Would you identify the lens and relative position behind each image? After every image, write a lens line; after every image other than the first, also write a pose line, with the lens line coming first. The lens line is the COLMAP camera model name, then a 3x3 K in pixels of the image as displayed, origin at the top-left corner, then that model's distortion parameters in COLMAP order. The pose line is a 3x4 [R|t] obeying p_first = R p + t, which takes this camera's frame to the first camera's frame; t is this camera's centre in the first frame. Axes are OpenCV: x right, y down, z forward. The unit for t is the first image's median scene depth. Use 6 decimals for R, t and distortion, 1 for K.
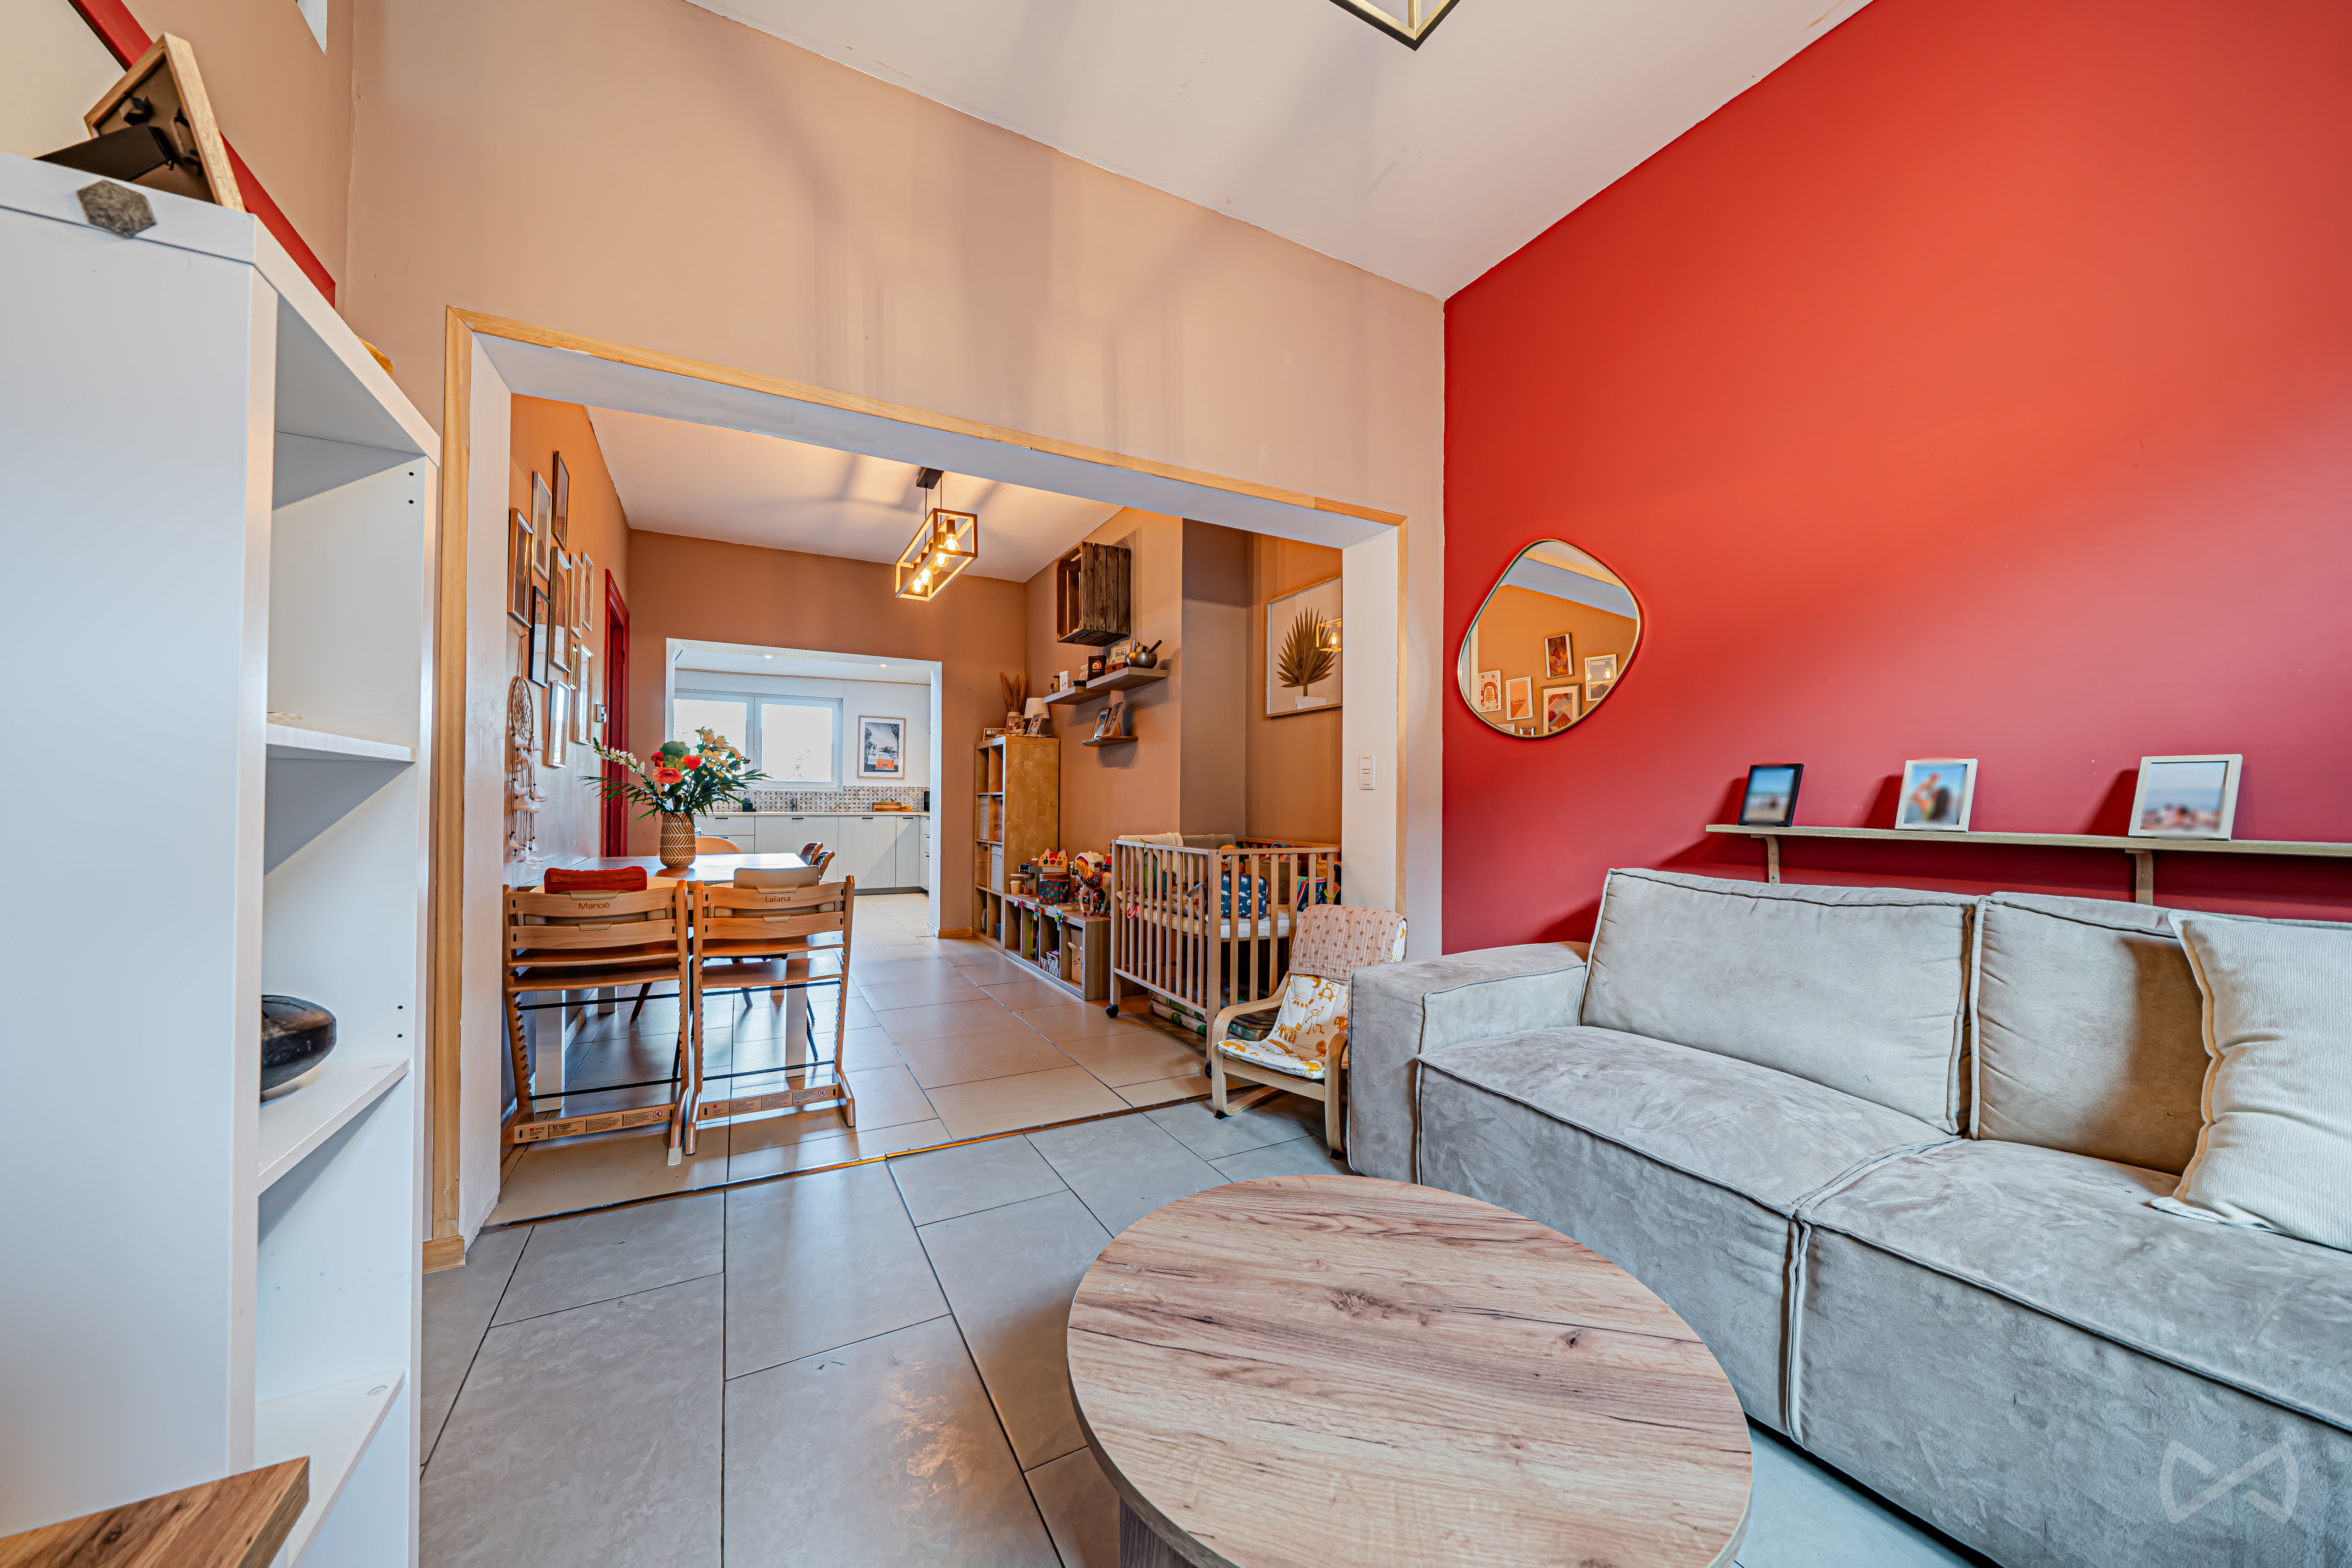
lens RADIAL K [[810.1, 0, 1162.7], [0, 810.1, 797.0], [0, 0, 1]] dist [-0.000658, -0.000006]
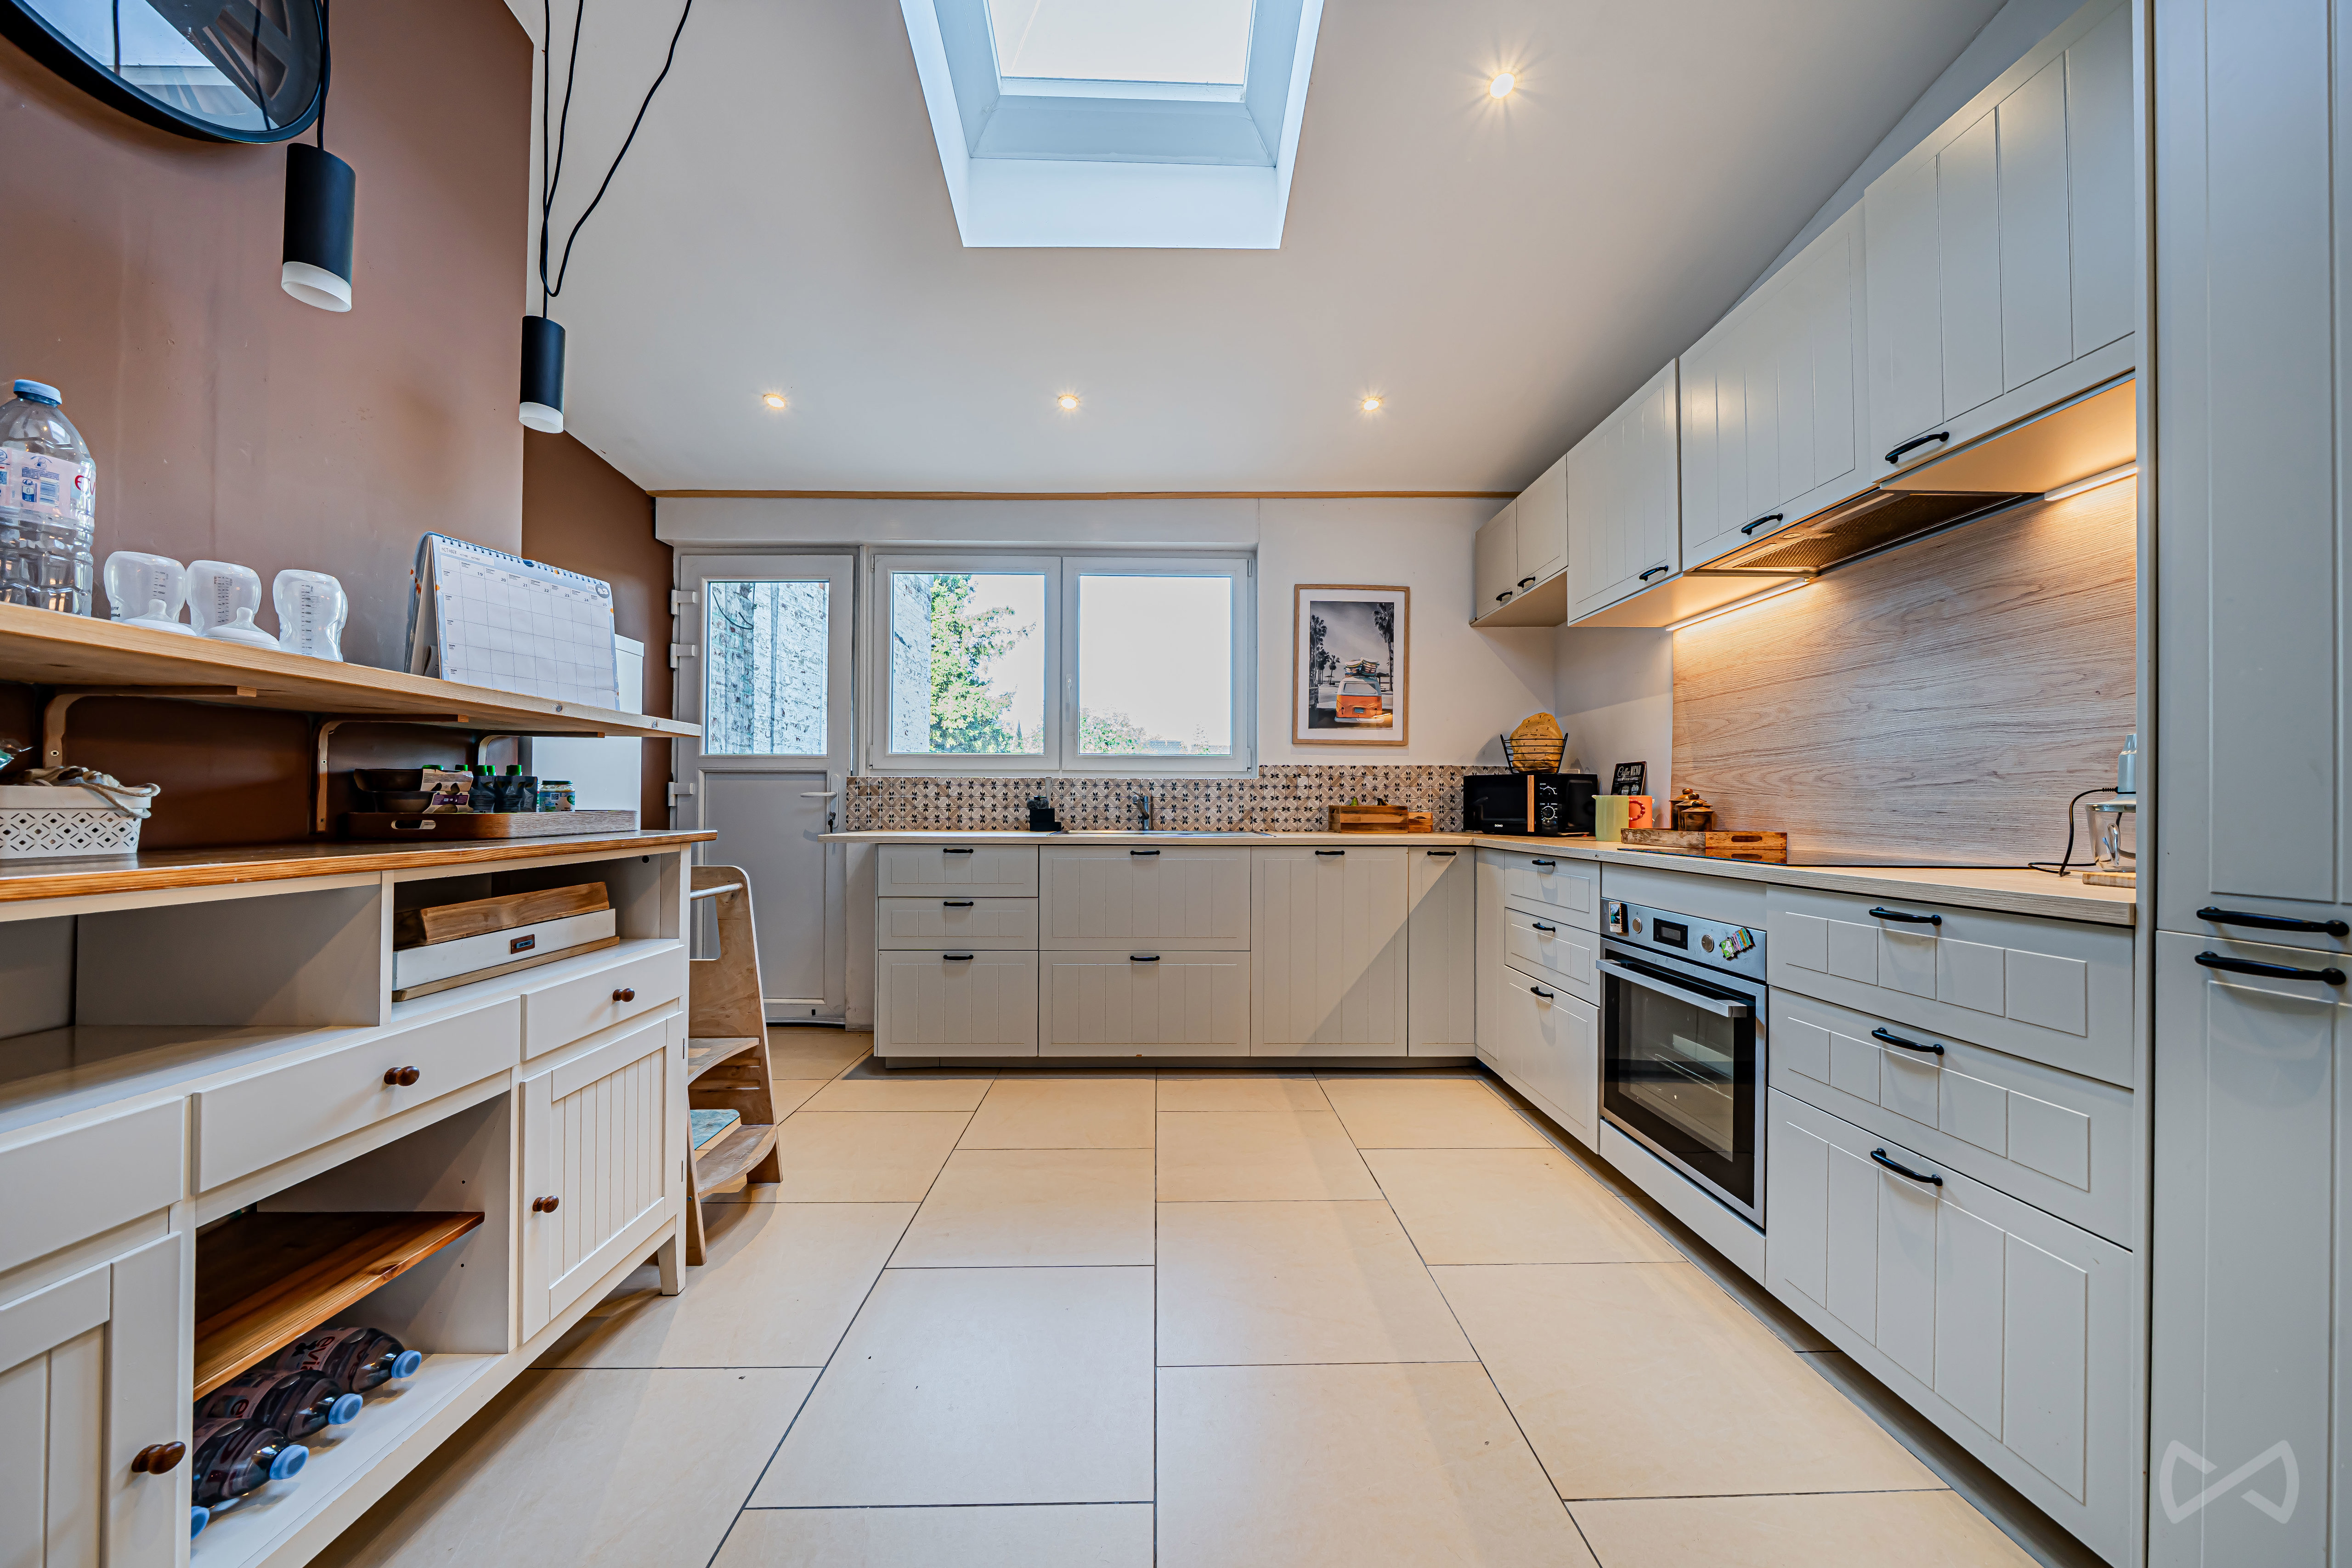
lens RADIAL K [[810.1, 0, 1176.6], [0, 810.1, 789.5], [0, 0, 1]] dist [-0.000658, -0.000006]
pose [[0.892641, -0.008980, -0.450679, -0.250122], [0.007802, 0.999960, -0.004471, -0.000528], [0.450701, 0.000475, 0.892675, 0.623250]]
